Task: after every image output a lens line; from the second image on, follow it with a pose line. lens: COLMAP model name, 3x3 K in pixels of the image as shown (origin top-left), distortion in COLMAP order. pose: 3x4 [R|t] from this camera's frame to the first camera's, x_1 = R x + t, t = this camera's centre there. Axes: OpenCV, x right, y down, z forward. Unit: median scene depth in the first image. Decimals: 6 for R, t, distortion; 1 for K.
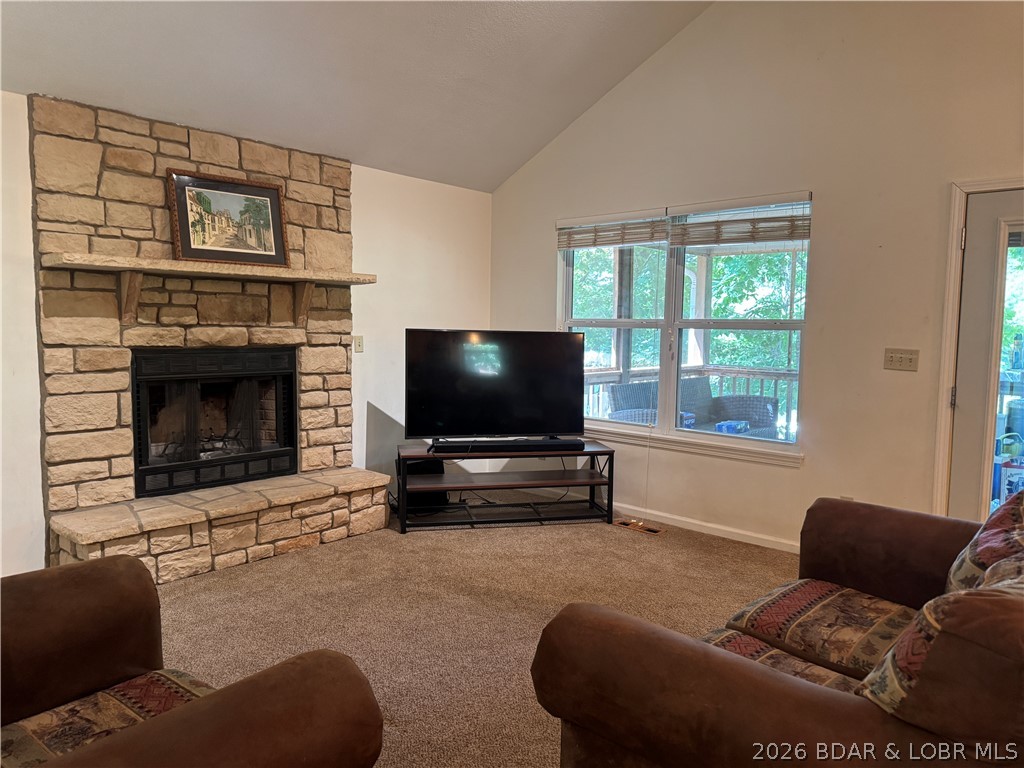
lens RADIAL K [[707.9, 0, 516.7], [0, 707.9, 386.5], [0, 0, 1]] dist [0.046307, -0.053082]
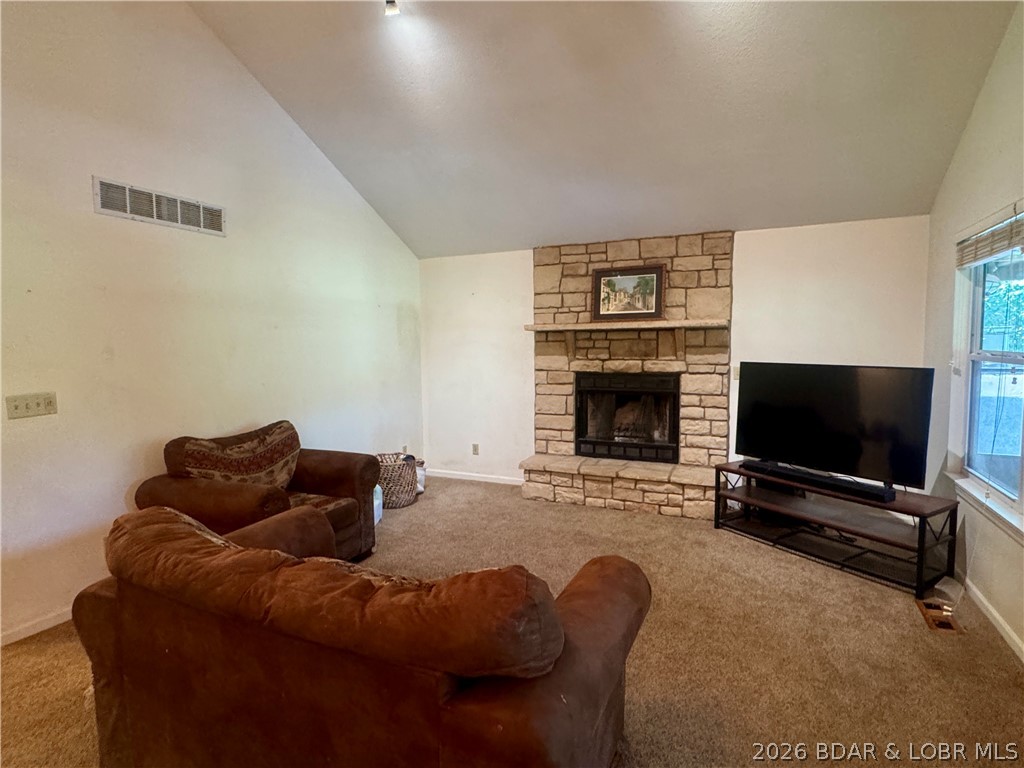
lens RADIAL K [[549.0, 0, 505.4], [0, 549.0, 382.8], [0, 0, 1]] dist [-0.002812, 0.000942]
pose [[0.300122, 0.055965, -0.952258, 0.674946], [-0.066992, 0.997049, 0.037484, -0.061114], [0.951545, 0.052544, 0.302986, 0.375284]]
